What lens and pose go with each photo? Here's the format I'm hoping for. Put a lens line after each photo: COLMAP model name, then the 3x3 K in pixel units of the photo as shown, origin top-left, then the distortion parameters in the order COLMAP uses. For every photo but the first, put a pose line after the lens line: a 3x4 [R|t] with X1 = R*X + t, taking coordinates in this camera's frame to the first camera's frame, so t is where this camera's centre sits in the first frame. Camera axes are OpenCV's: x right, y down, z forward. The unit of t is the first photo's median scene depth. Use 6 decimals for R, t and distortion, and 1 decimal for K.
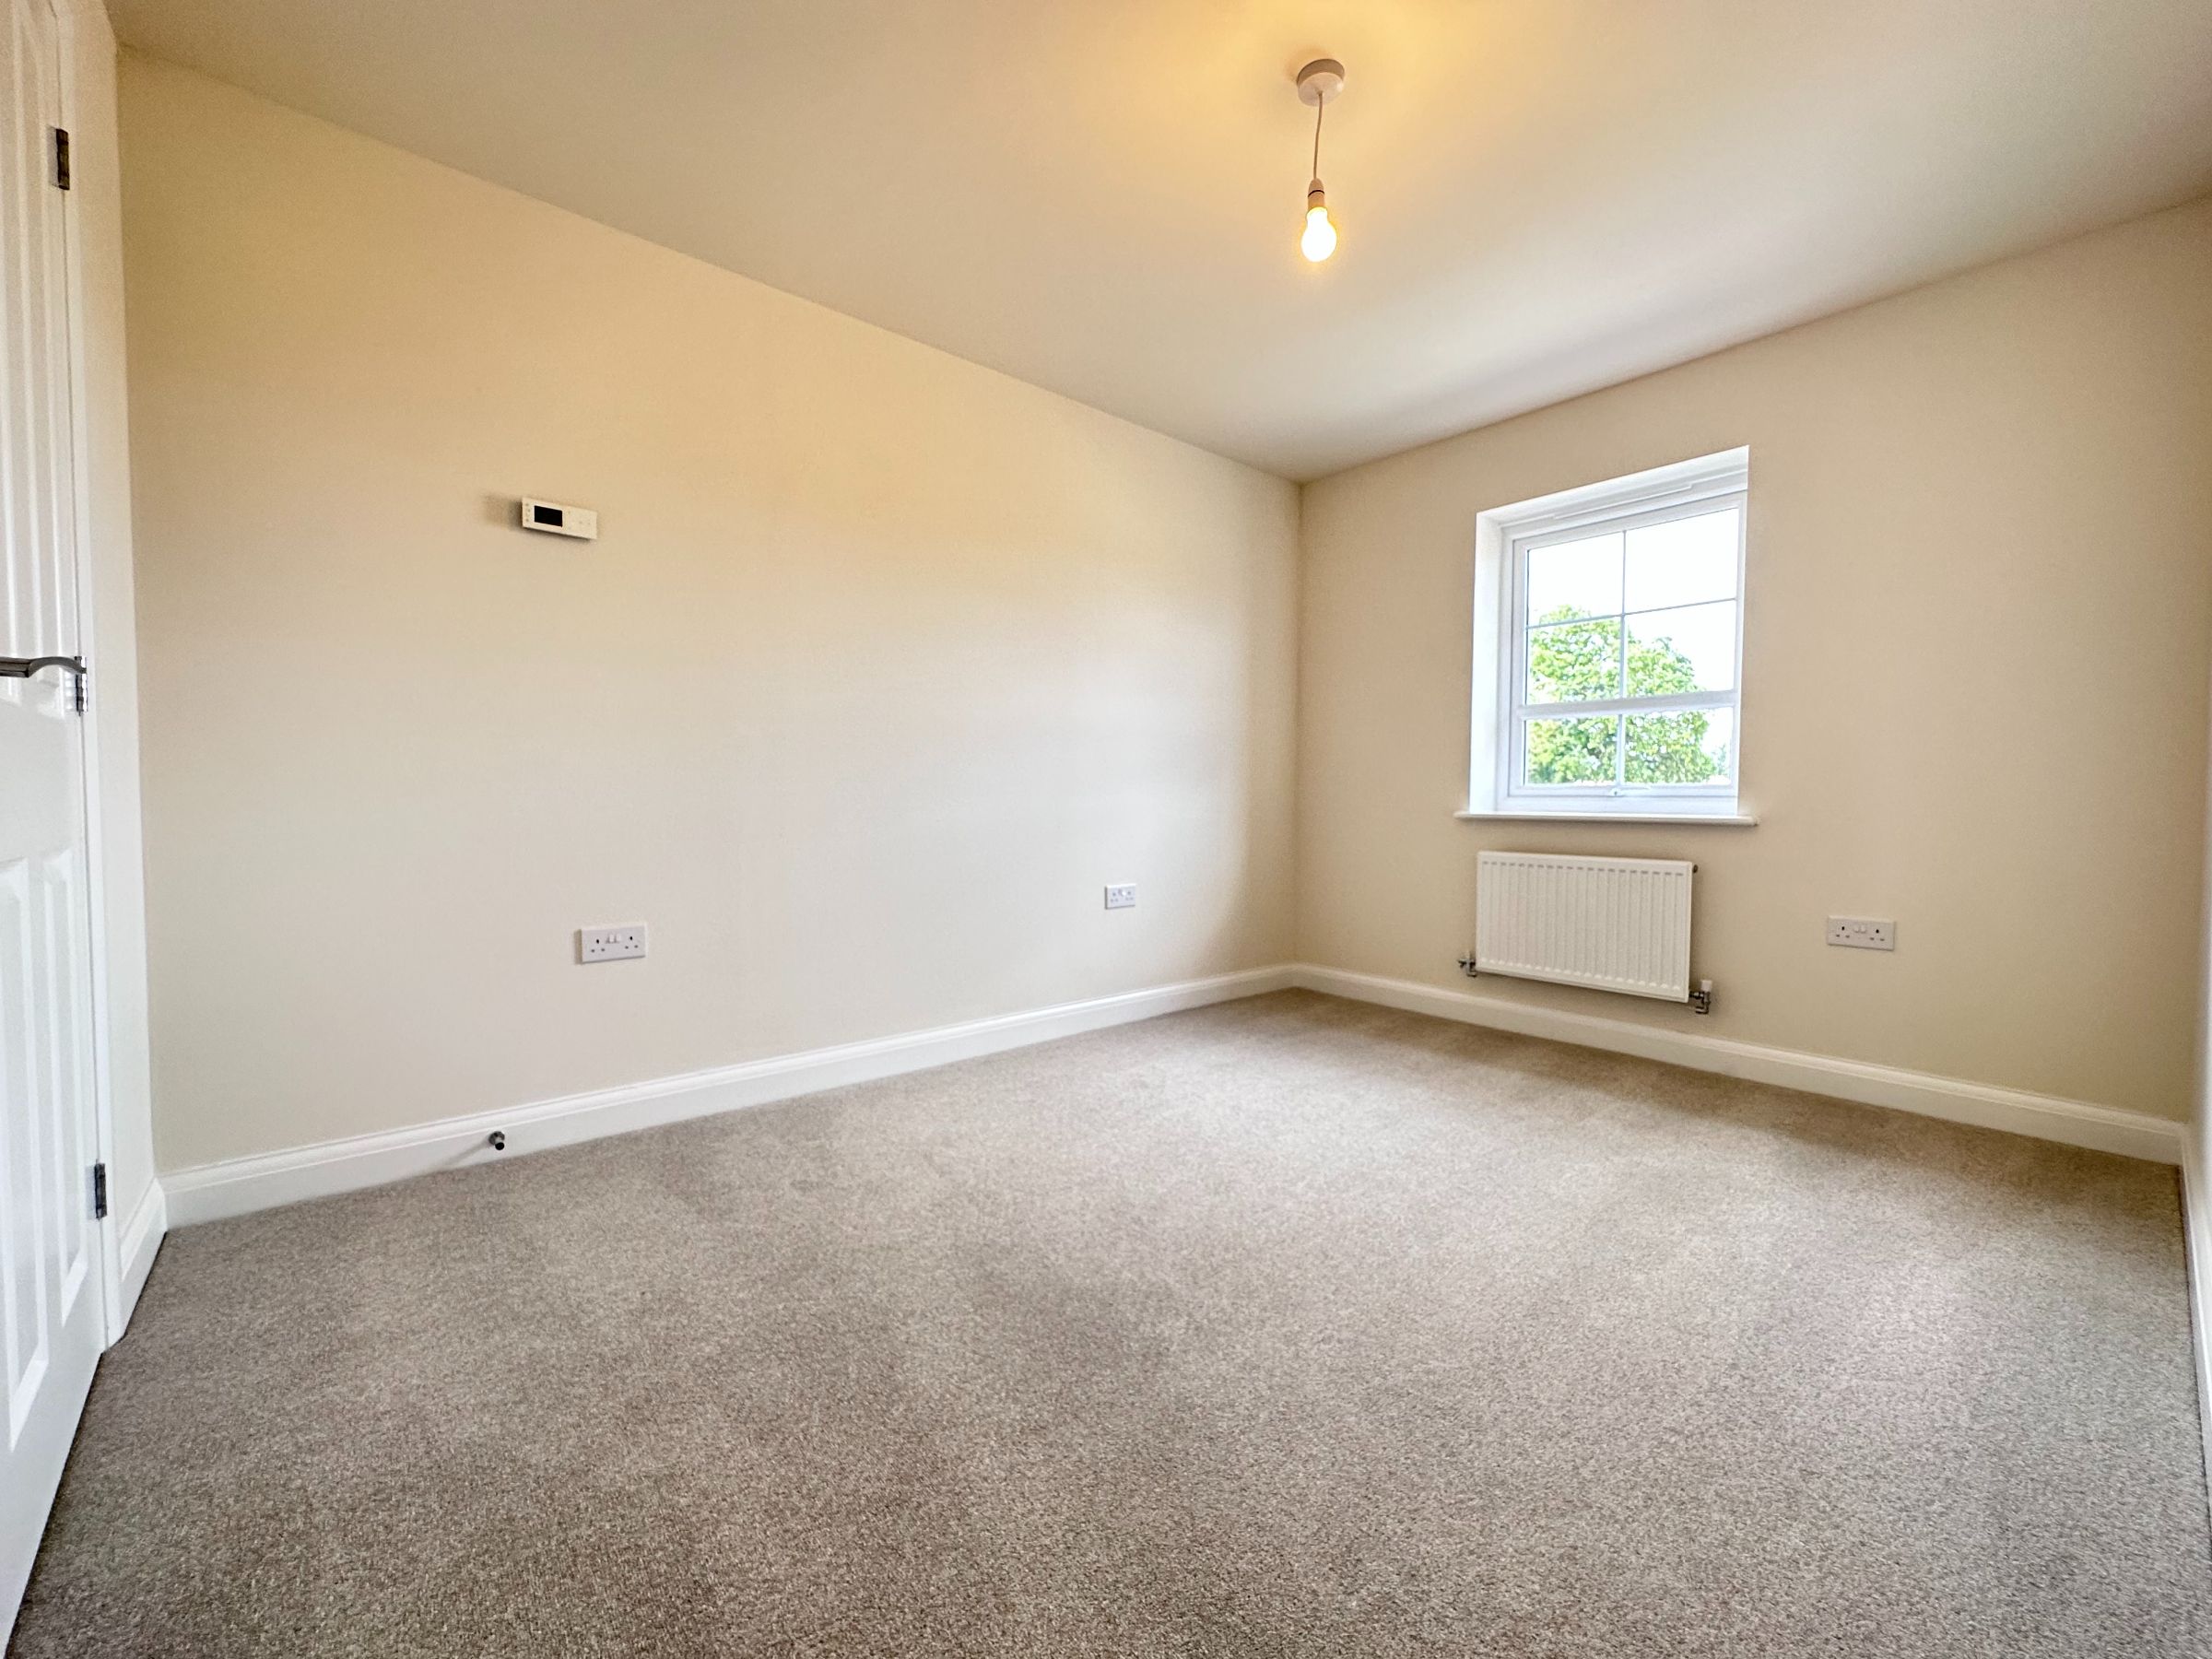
lens RADIAL K [[881.2, 0, 1109.2], [0, 881.2, 835.7], [0, 0, 1]] dist [-0.000070, -0.000097]
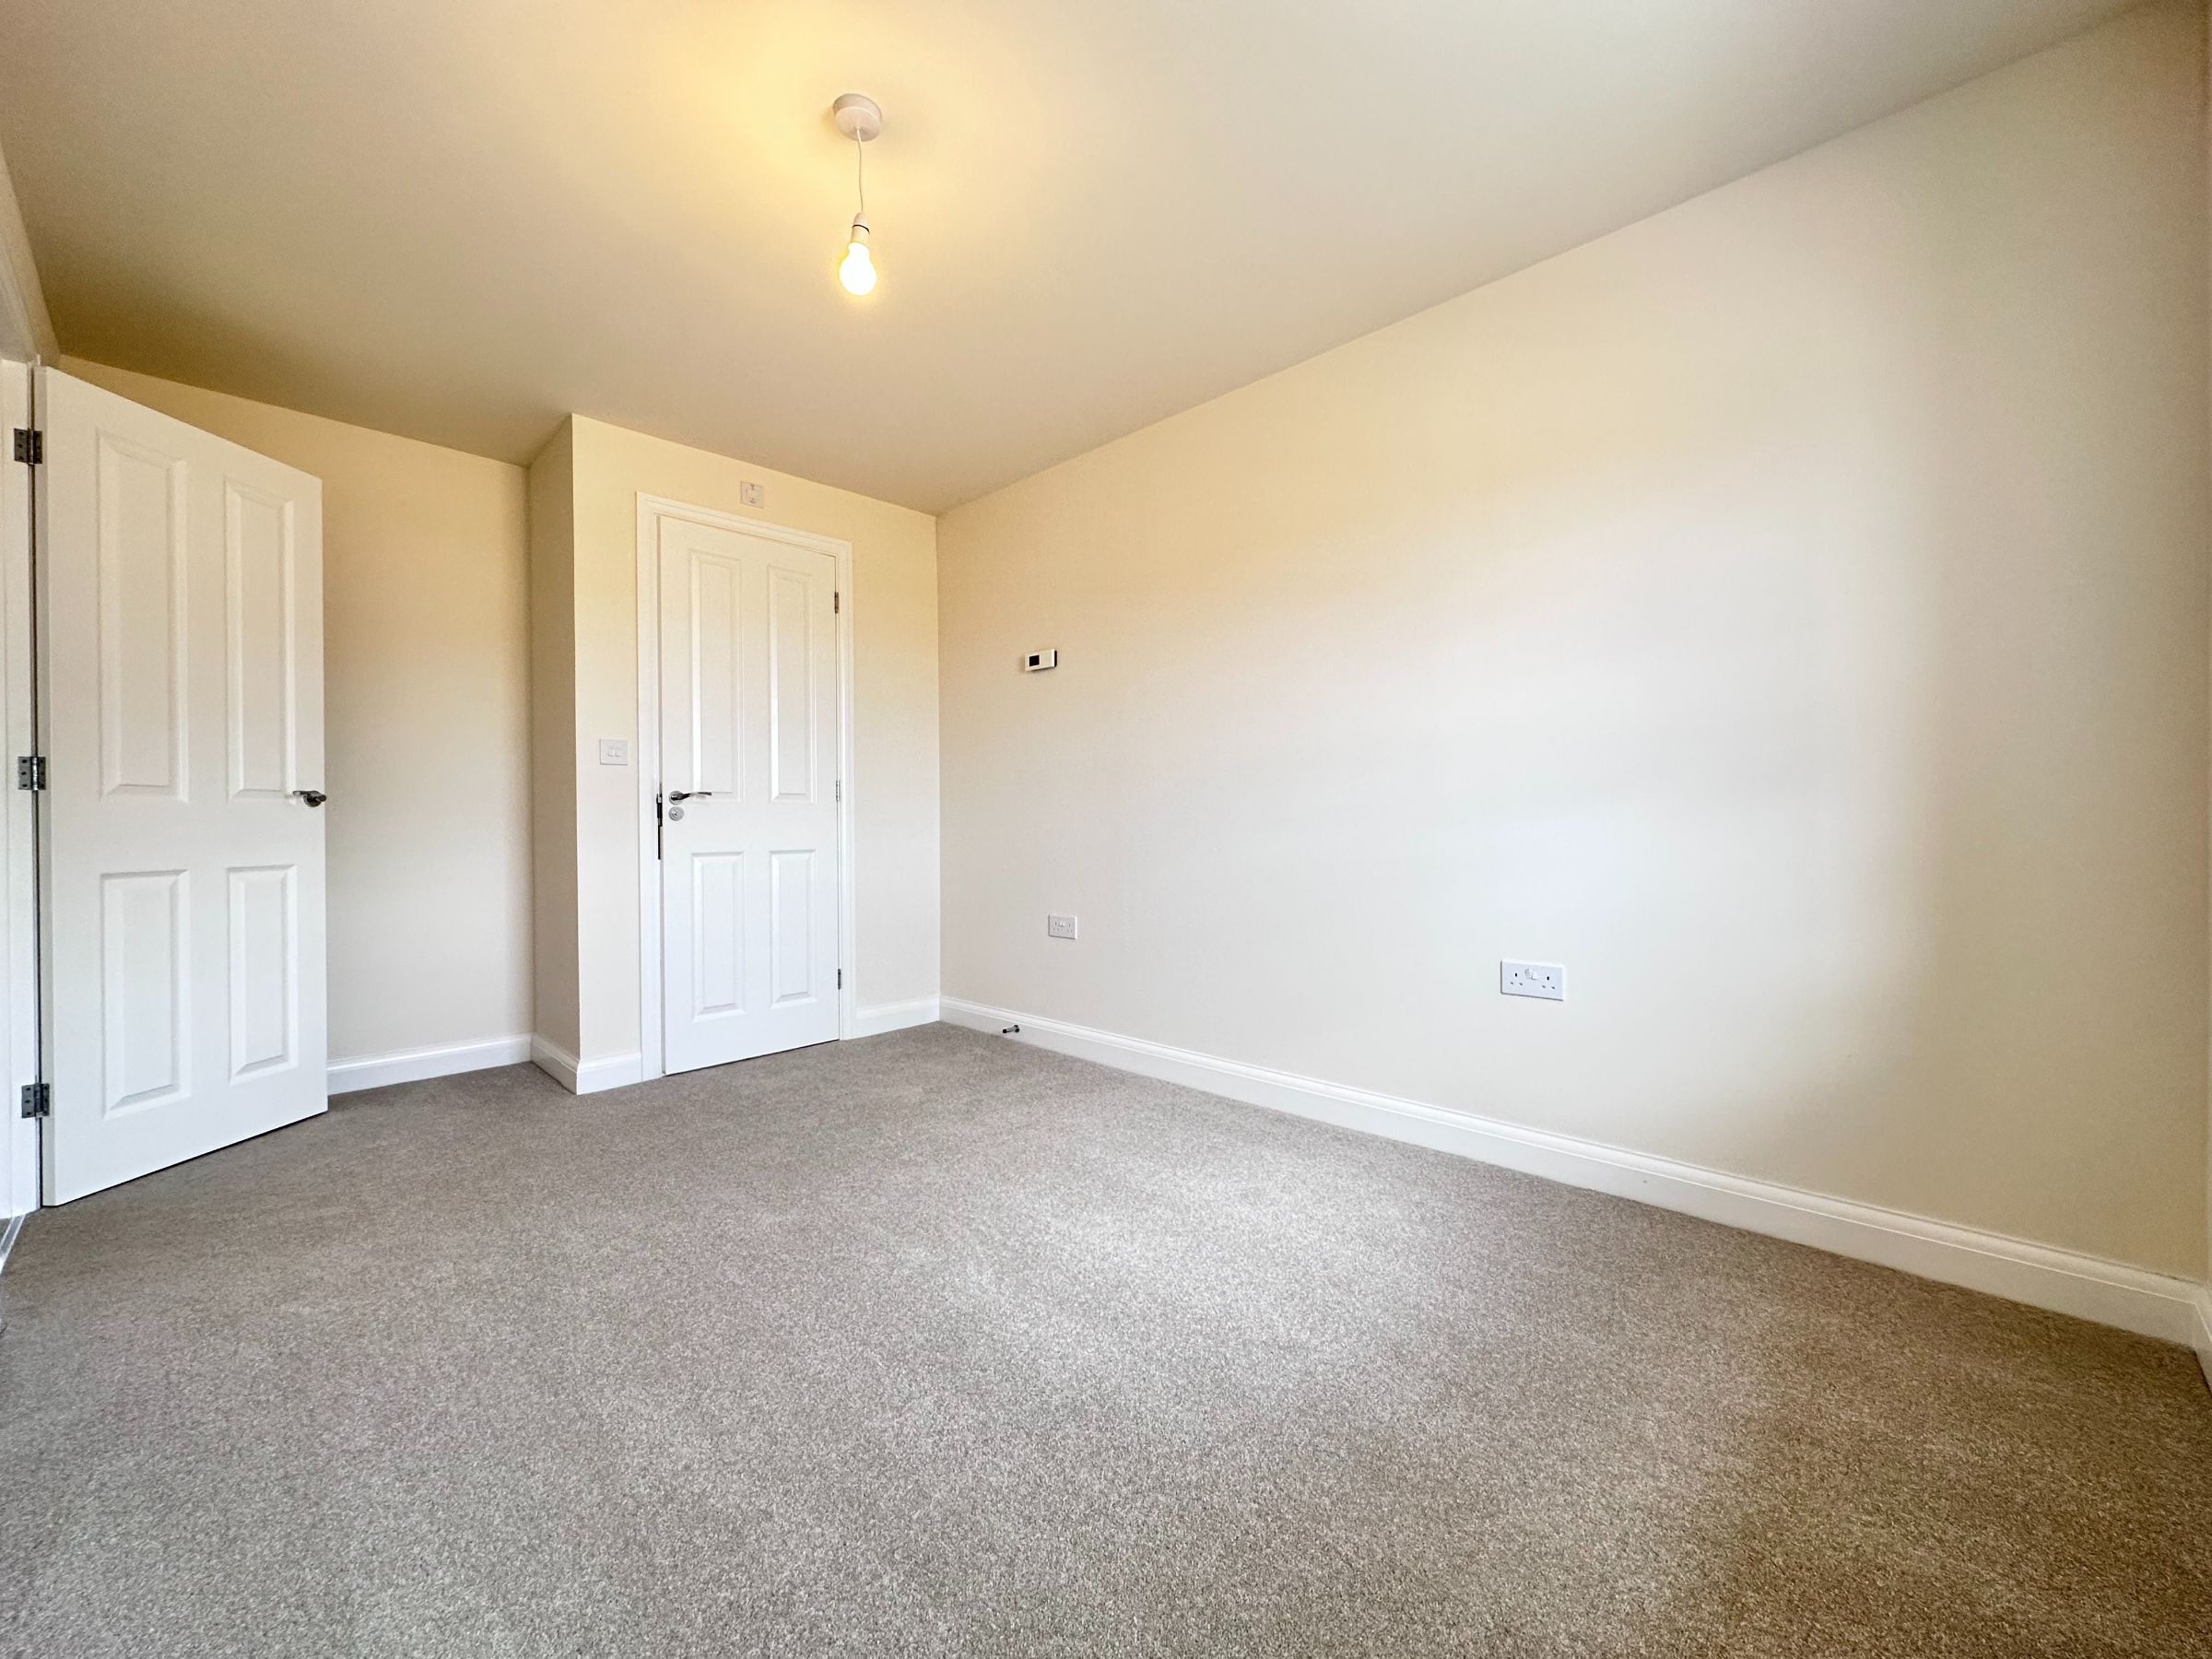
lens RADIAL K [[881.2, 0, 1109.2], [0, 881.2, 835.7], [0, 0, 1]] dist [-0.000070, -0.000097]
pose [[0.093962, -0.005775, -0.995559, 0.980279], [-0.051582, 0.998612, -0.010661, -0.022732], [0.994239, 0.052355, 0.093534, 0.959536]]
